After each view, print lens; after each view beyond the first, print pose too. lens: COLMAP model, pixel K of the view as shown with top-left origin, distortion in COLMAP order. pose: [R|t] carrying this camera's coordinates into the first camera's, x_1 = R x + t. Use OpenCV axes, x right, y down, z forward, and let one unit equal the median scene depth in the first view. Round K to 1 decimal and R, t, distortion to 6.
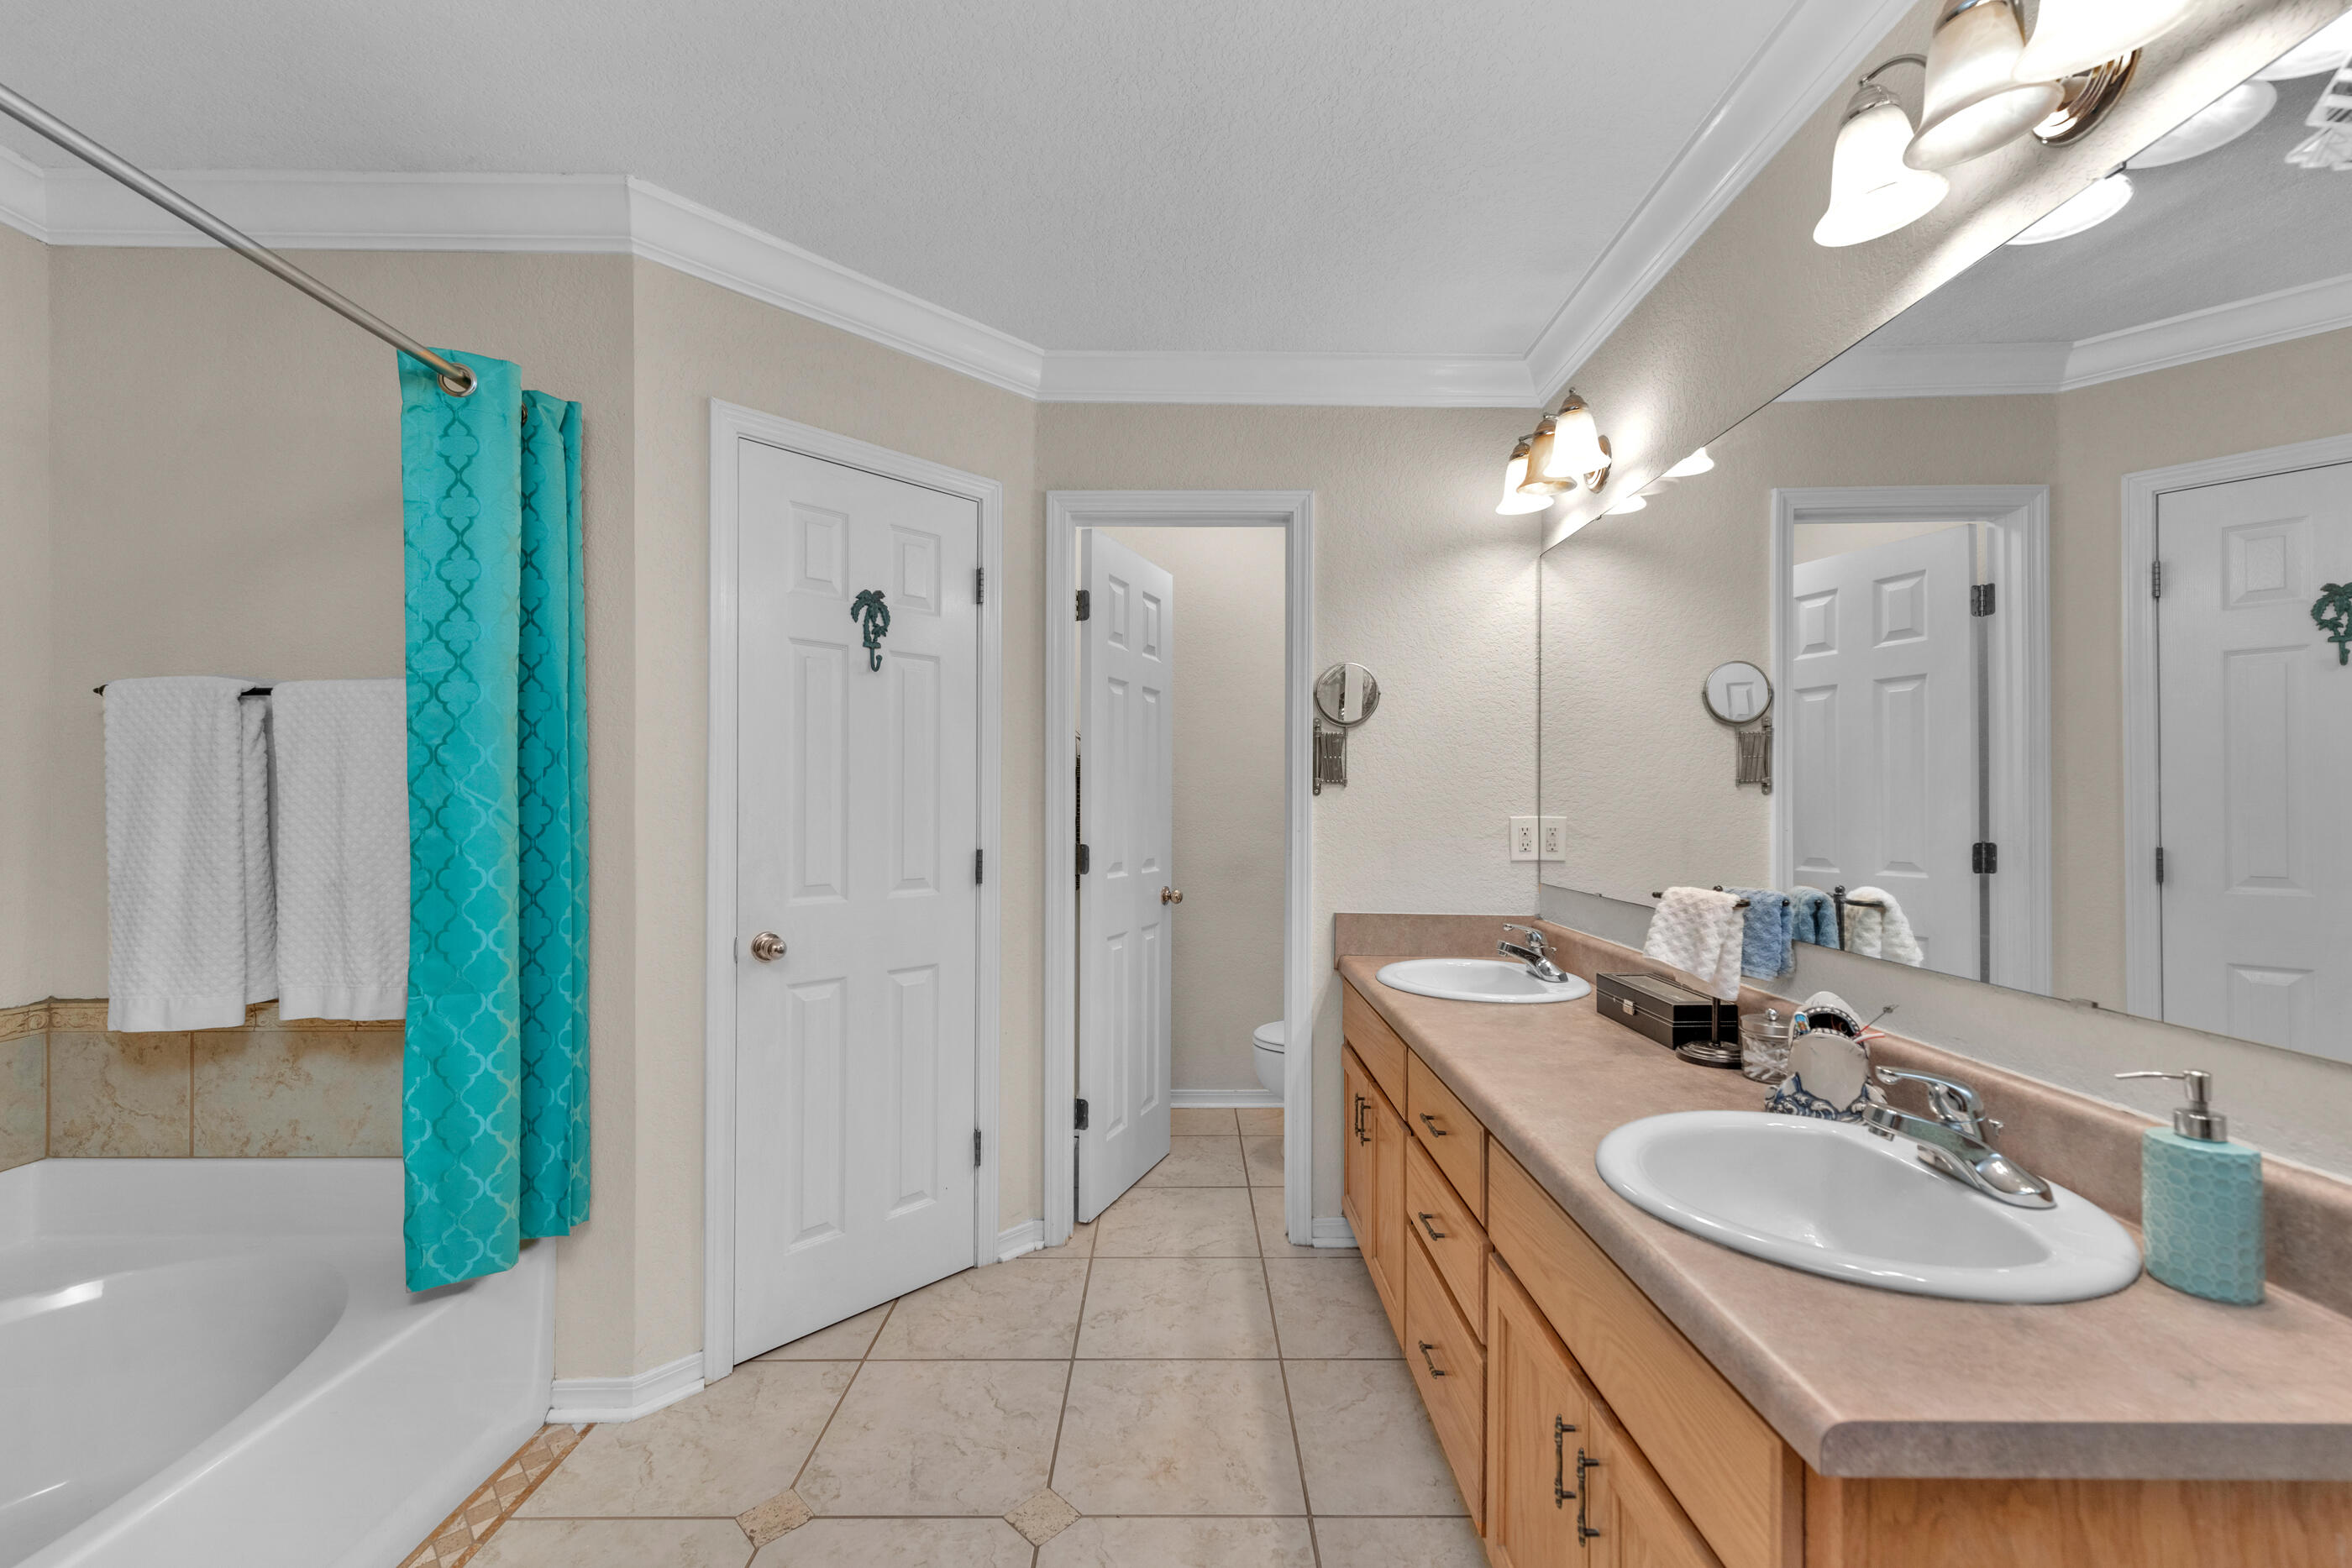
lens RADIAL K [[941.1, 0, 1176.0], [0, 941.1, 784.0], [0, 0, 1]] dist [0.024178, -0.015788]
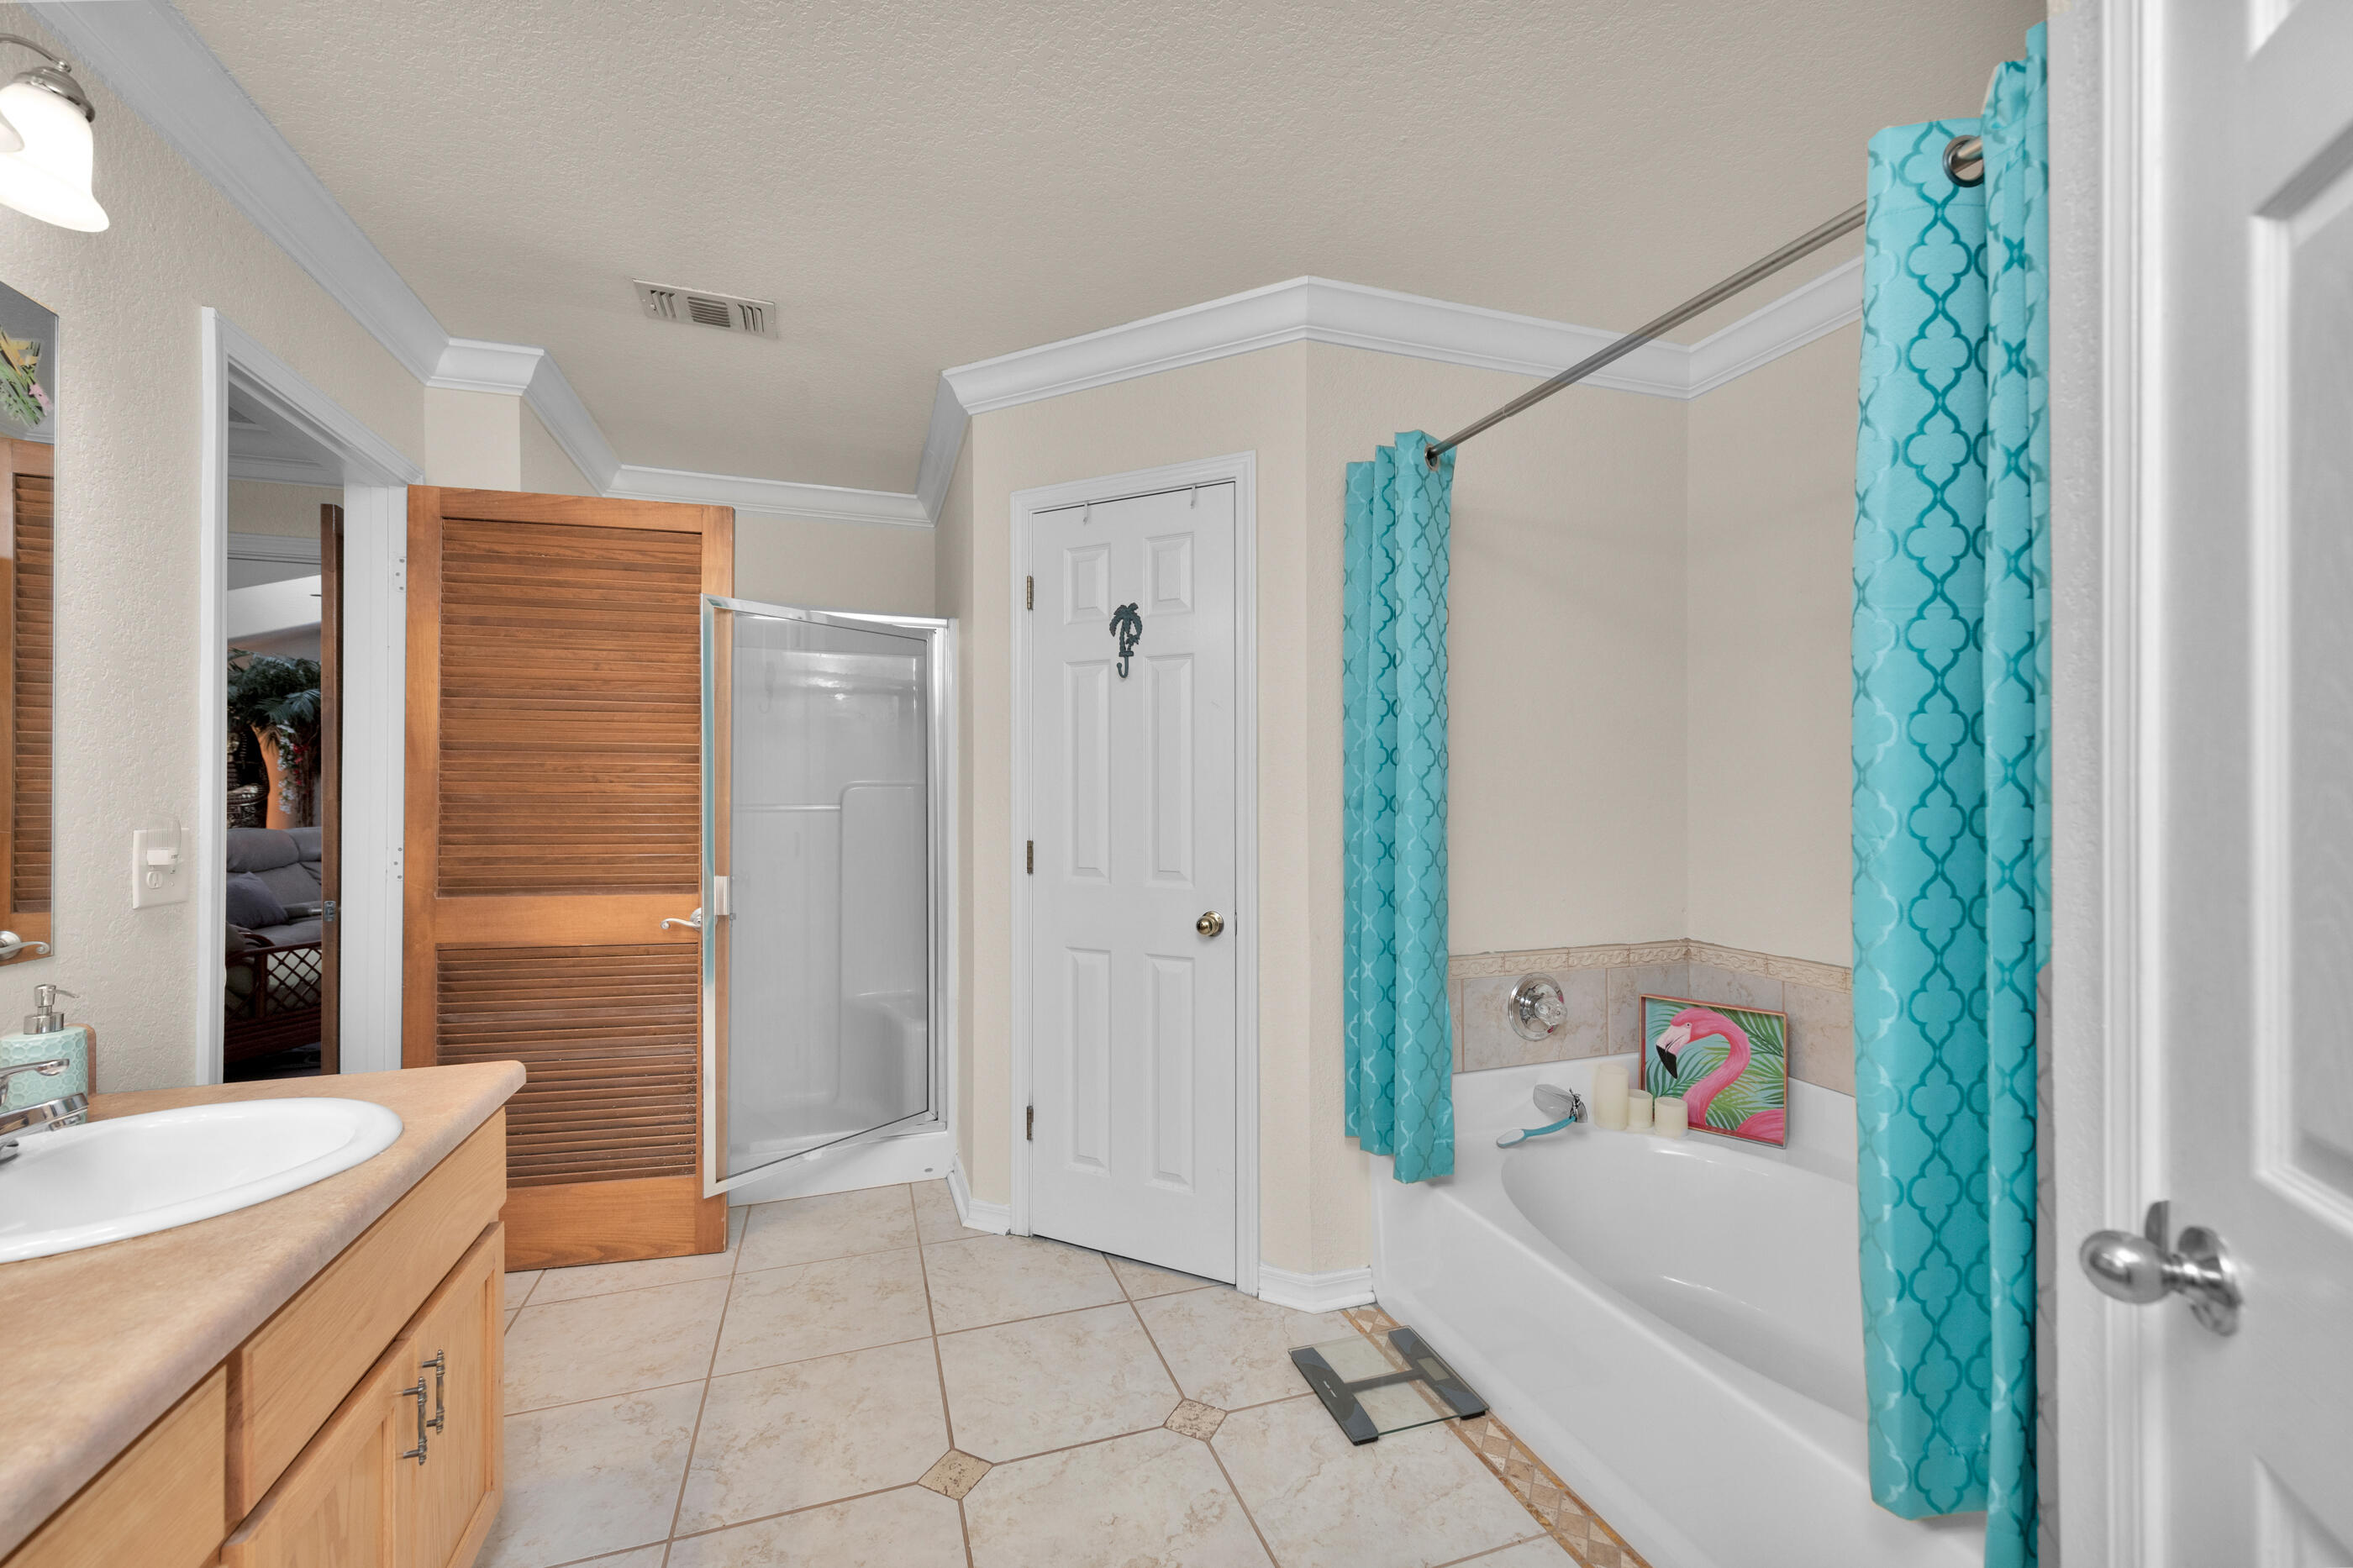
lens RADIAL K [[941.6, 0, 1176.5], [0, 941.6, 784.0], [0, 0, 1]] dist [0.024178, -0.015788]
pose [[0.329031, -0.006082, -0.944300, 0.732629], [0.004807, 0.999977, -0.004766, 0.010039], [0.944307, -0.002971, 0.329052, 0.690496]]
